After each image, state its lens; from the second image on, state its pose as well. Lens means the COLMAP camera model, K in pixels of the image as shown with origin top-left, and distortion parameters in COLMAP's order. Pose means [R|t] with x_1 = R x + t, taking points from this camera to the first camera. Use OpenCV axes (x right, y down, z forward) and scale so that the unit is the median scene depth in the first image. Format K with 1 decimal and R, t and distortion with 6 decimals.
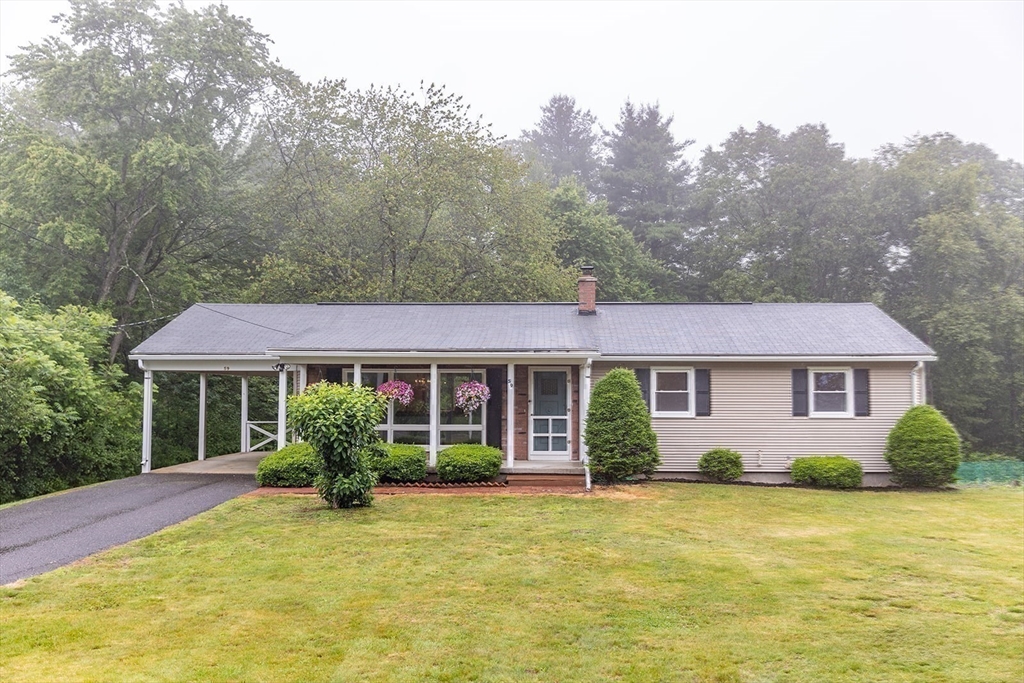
lens RADIAL K [[883.9, 0, 512.0], [0, 883.9, 341.5], [0, 0, 1]] dist [0.001757, -0.007583]
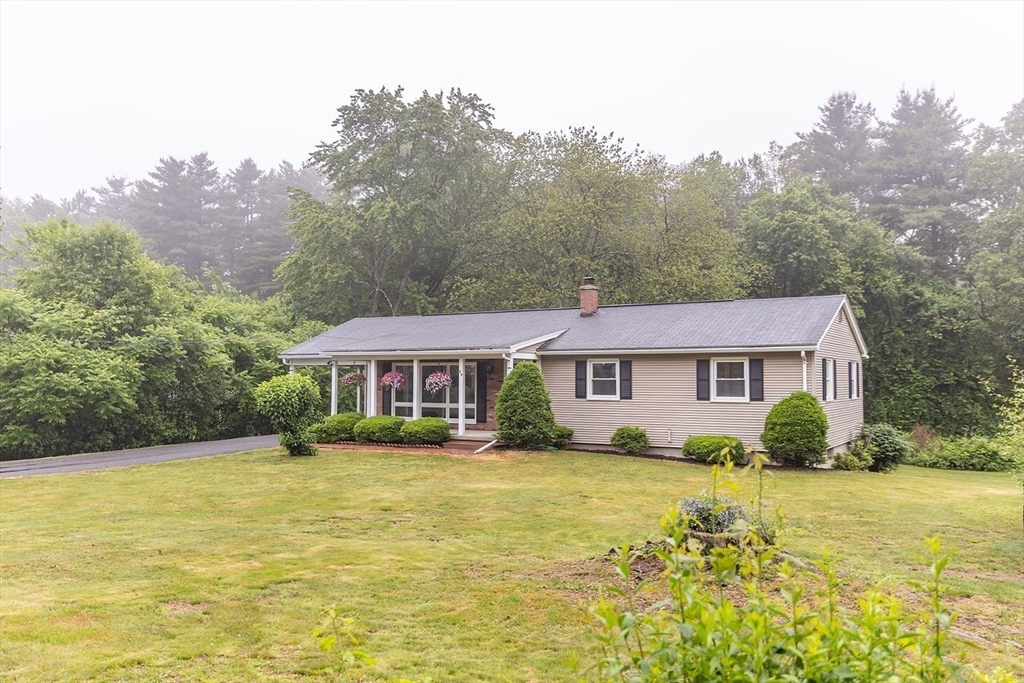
lens RADIAL K [[808.1, 0, 516.8], [0, 808.1, 326.2], [0, 0, 1]] dist [0.005740, 0.000008]
pose [[0.876834, -0.031855, -0.479736, 0.619064], [0.027226, 0.999491, -0.016604, -0.001229], [0.480021, 0.001498, 0.877255, -0.040925]]
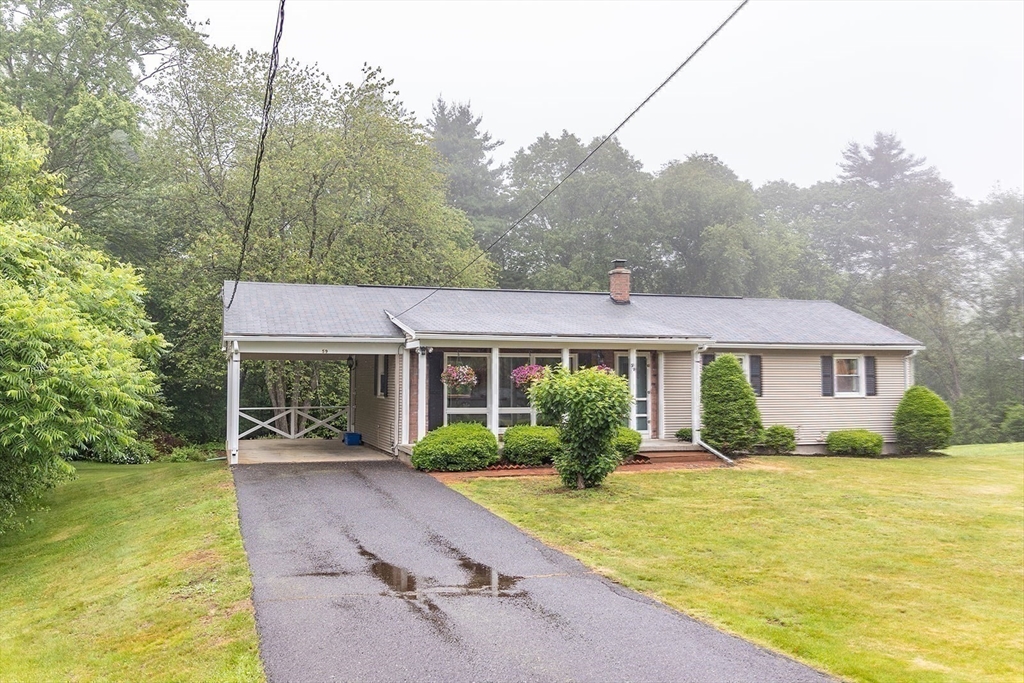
lens RADIAL K [[850.6, 0, 512.0], [0, 850.6, 341.5], [0, 0, 1]] dist [0.002798, 0.005060]
pose [[0.945001, 0.012450, 0.326830, -0.437838], [-0.017540, 0.999766, 0.012631, 0.005107], [-0.326597, -0.017669, 0.944999, 0.070985]]
